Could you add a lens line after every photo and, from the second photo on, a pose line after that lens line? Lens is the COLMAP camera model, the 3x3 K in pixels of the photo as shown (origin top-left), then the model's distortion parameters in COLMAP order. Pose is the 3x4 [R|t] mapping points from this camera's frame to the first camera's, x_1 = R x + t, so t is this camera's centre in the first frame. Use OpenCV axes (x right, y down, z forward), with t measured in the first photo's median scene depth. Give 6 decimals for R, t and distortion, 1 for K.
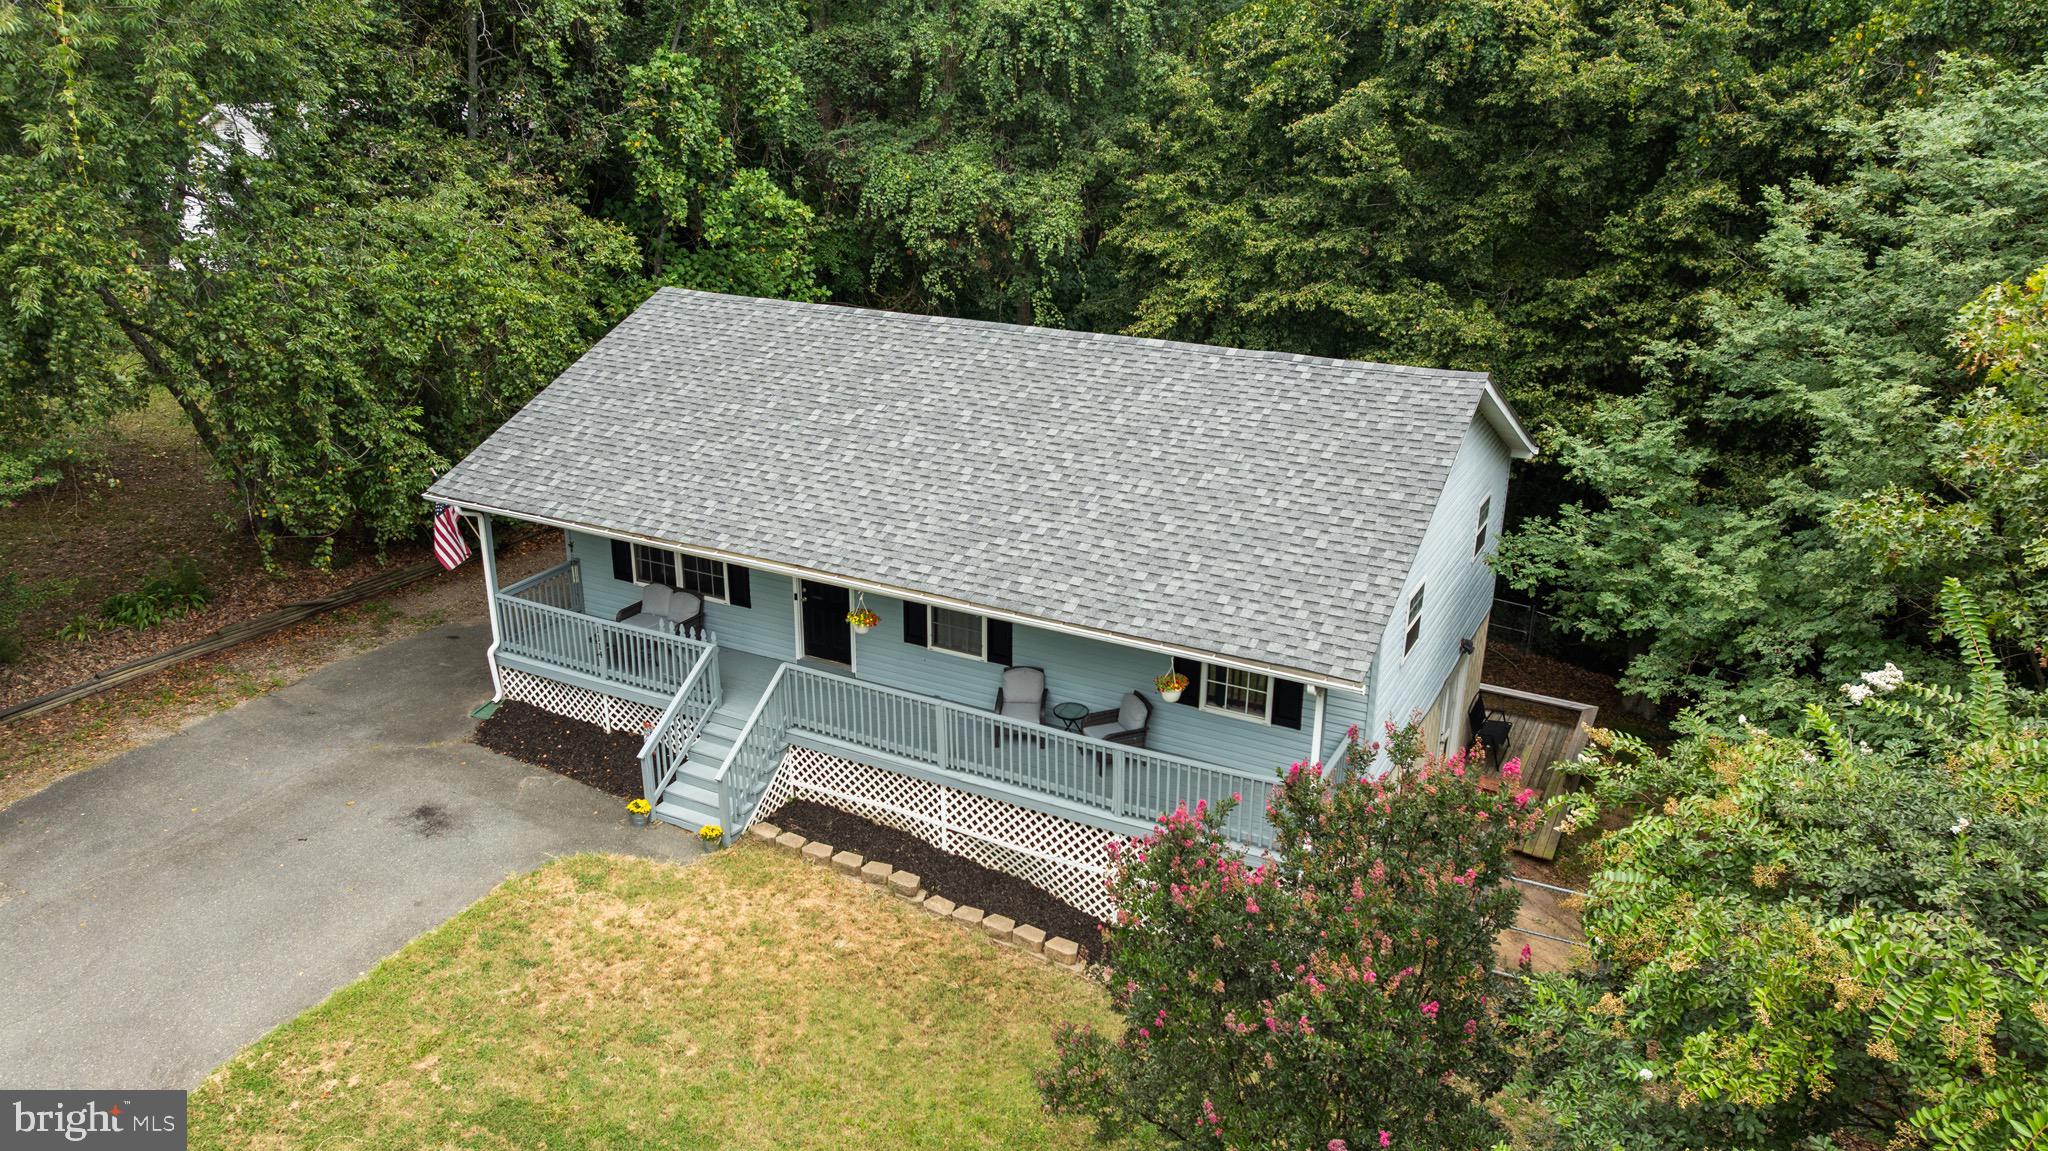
lens RADIAL K [[1472.4, 0, 1028.3], [0, 1472.4, 569.0], [0, 0, 1]] dist [-0.018987, -0.002768]
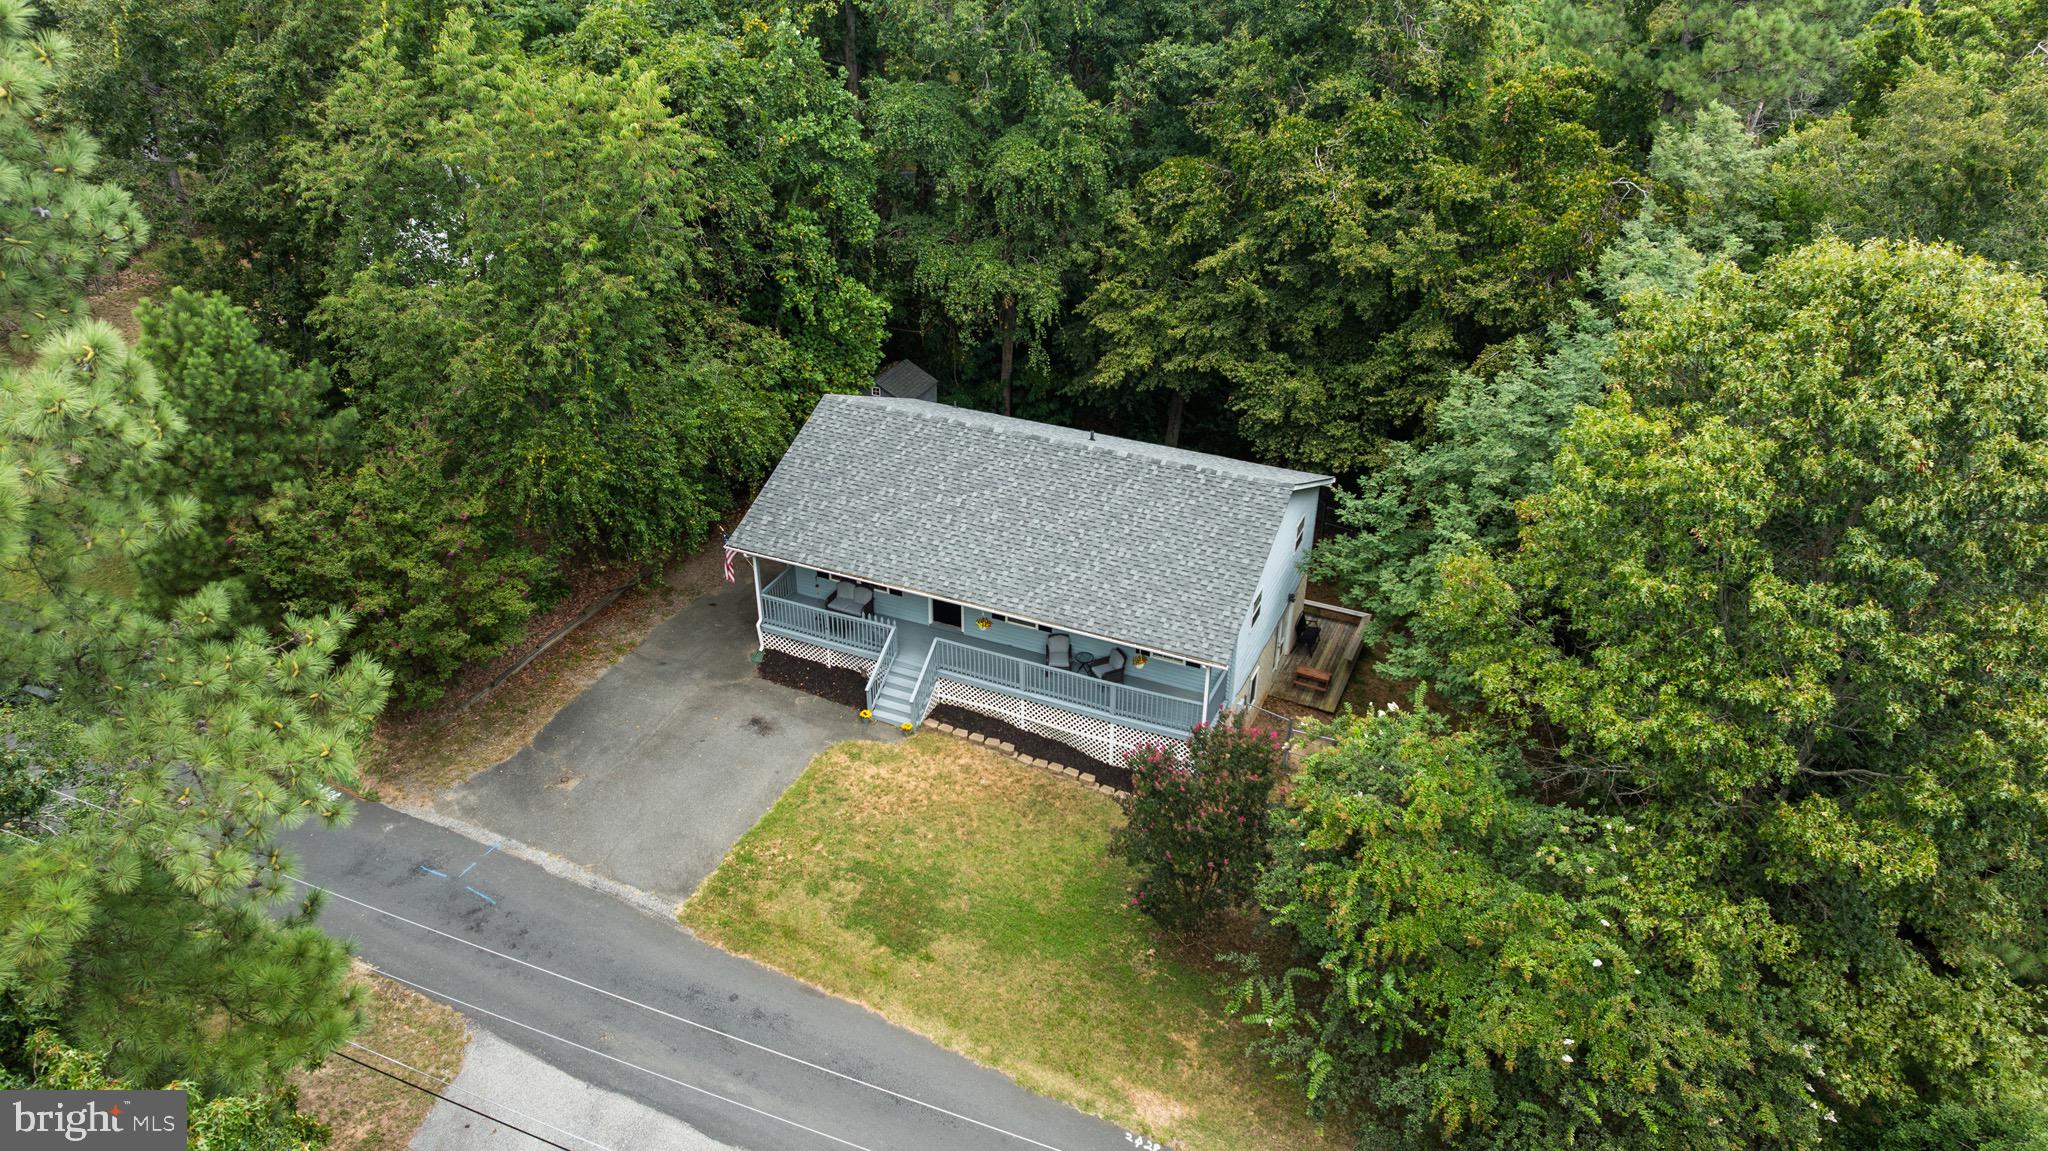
lens RADIAL K [[1496.9, 0, 1024.0], [0, 1496.9, 575.5], [0, 0, 1]] dist [-0.010195, -0.000238]
pose [[0.997723, -0.035766, 0.057172, -0.151319], [0.024912, 0.983281, 0.180383, -0.349004], [-0.062668, -0.178548, 0.981933, -0.874765]]
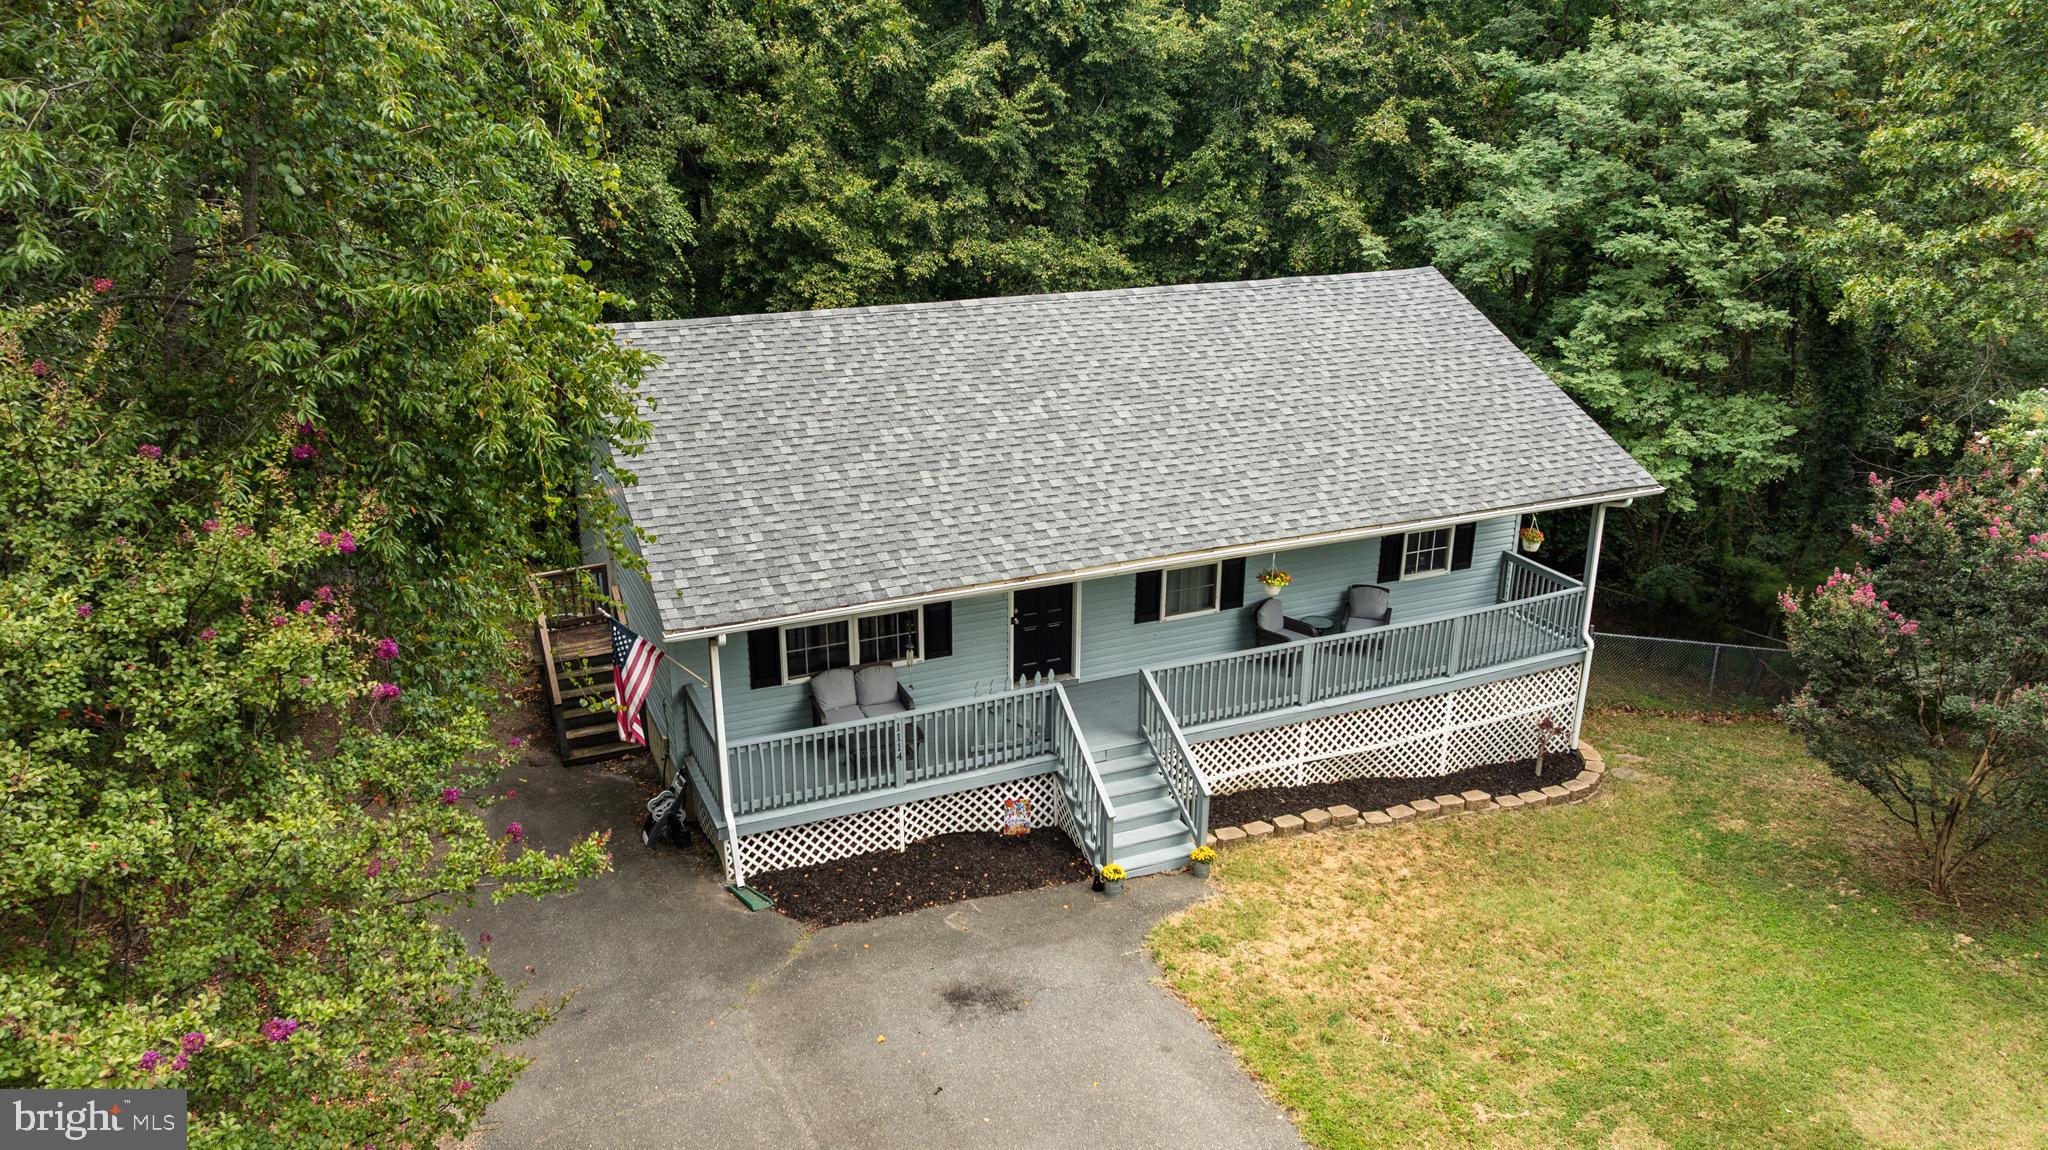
lens RADIAL K [[1496.9, 0, 1024.0], [0, 1496.9, 575.0], [0, 0, 1]] dist [-0.010195, -0.000238]
pose [[0.611907, -0.274132, 0.741904, -0.850183], [0.267602, 0.954451, 0.131956, -0.130452], [-0.744284, 0.117790, 0.657394, 0.404429]]
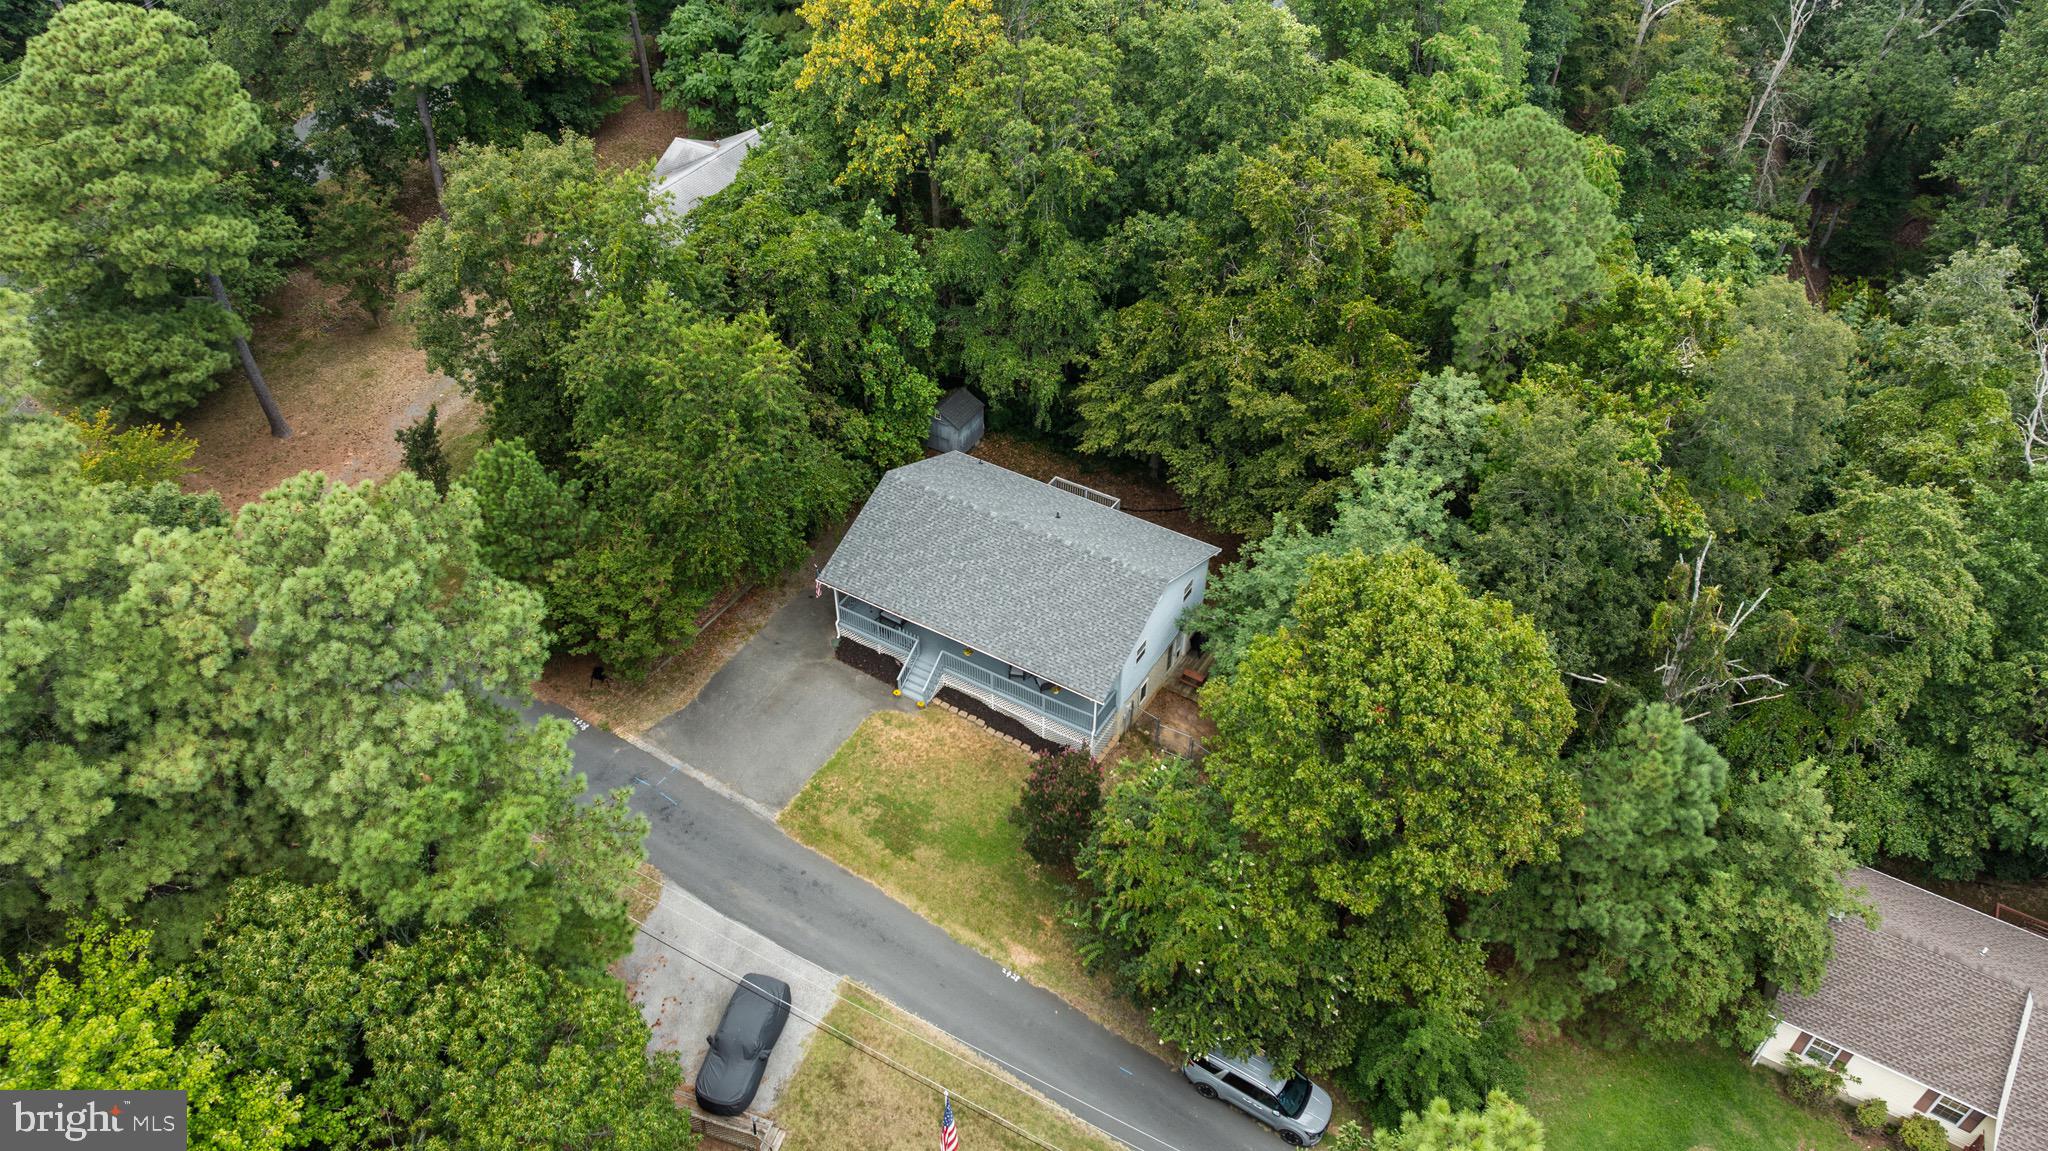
lens RADIAL K [[1519.2, 0, 1011.5], [0, 1519.2, 609.1], [0, 0, 1]] dist [-0.003154, -0.000673]
pose [[0.998063, 0.035453, -0.051125, 0.134692], [-0.012729, 0.920731, 0.389990, -1.204404], [0.060898, -0.388583, 0.919399, -1.808585]]
